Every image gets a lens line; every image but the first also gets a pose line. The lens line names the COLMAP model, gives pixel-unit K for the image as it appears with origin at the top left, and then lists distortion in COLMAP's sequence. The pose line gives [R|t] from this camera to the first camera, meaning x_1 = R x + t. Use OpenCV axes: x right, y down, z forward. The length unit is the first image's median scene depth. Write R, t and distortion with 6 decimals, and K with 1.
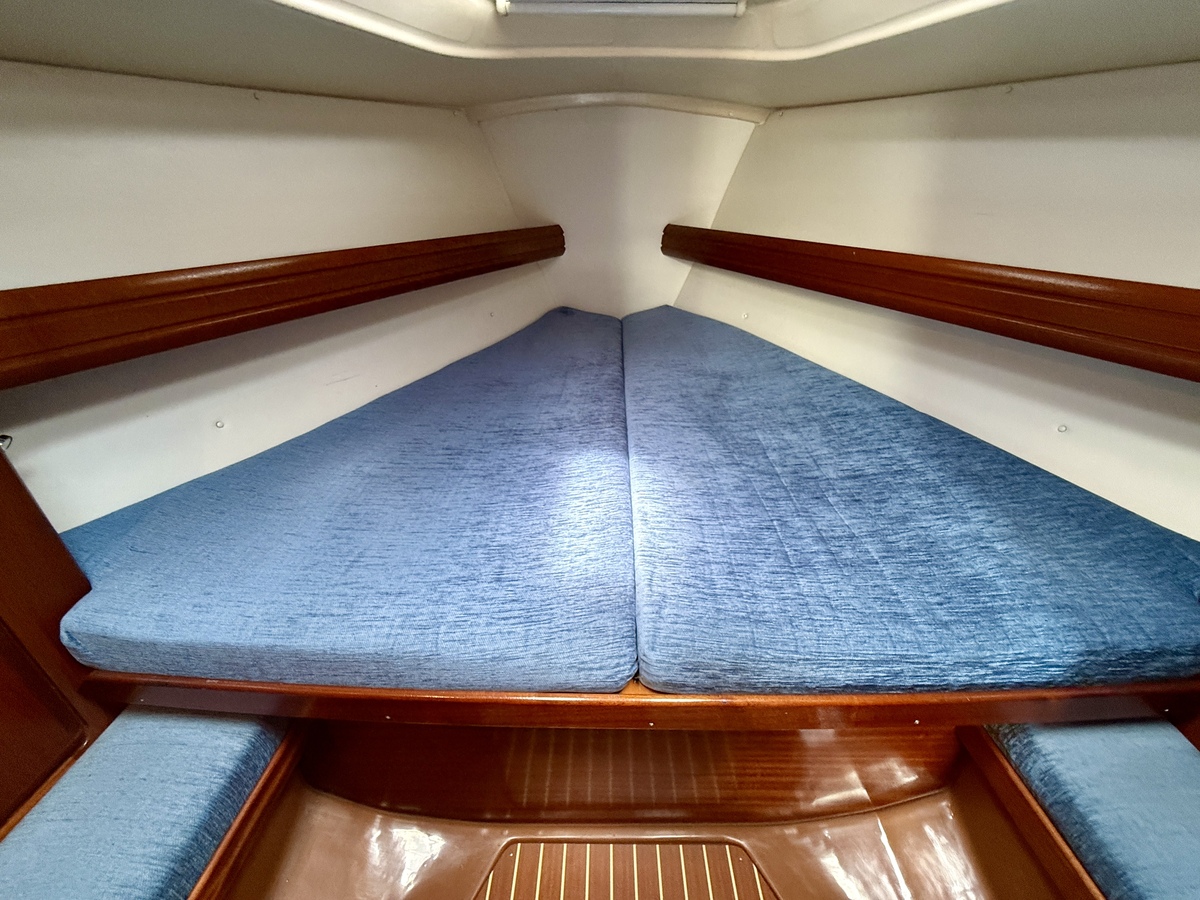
lens RADIAL K [[481.8, 0, 600.0], [0, 481.8, 449.7], [0, 0, 1]] dist [-0.000850, 0.000464]
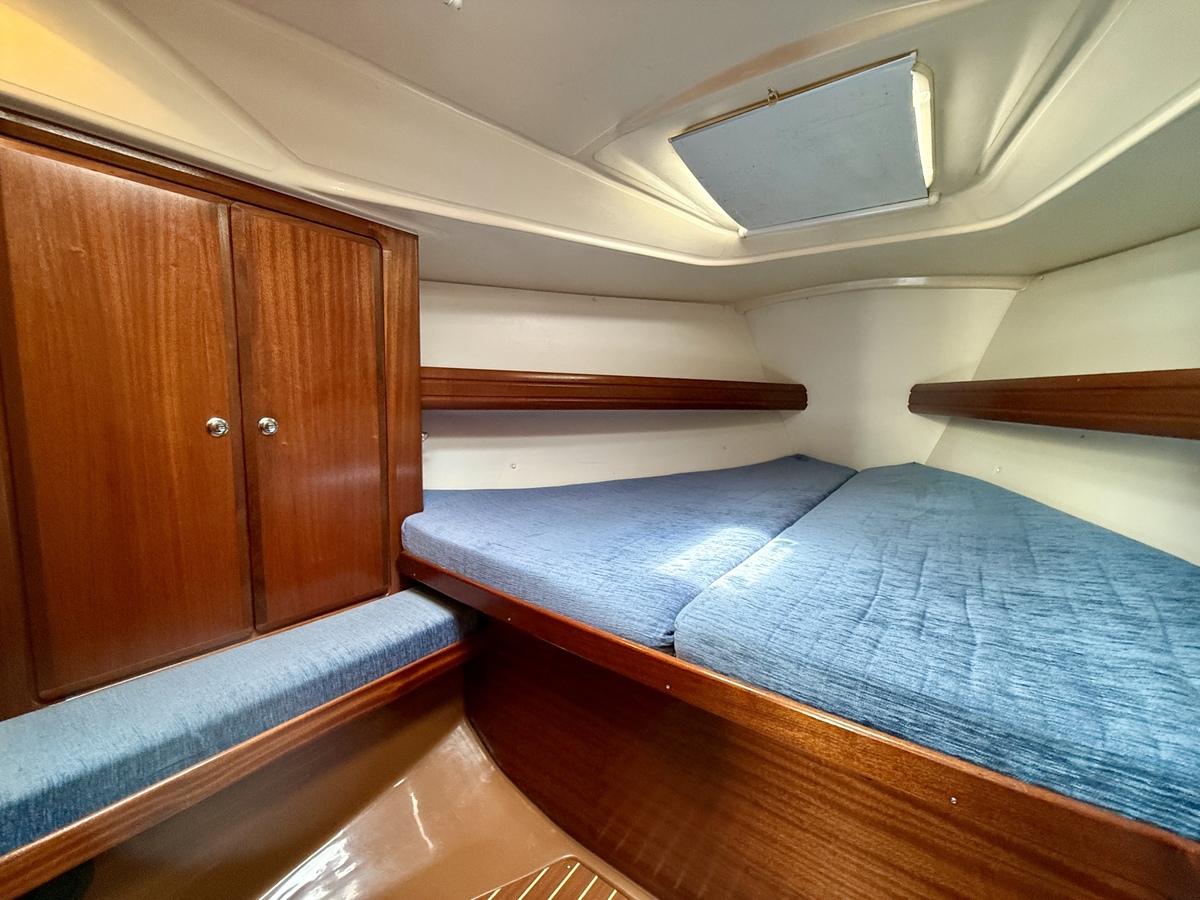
lens RADIAL K [[481.8, 0, 600.3], [0, 481.8, 448.9], [0, 0, 1]] dist [-0.000850, 0.000464]
pose [[0.814068, 0.080370, -0.575182, 0.443372], [-0.290447, 0.913972, -0.283366, 0.317754], [0.502926, 0.397739, 0.767378, -0.142685]]
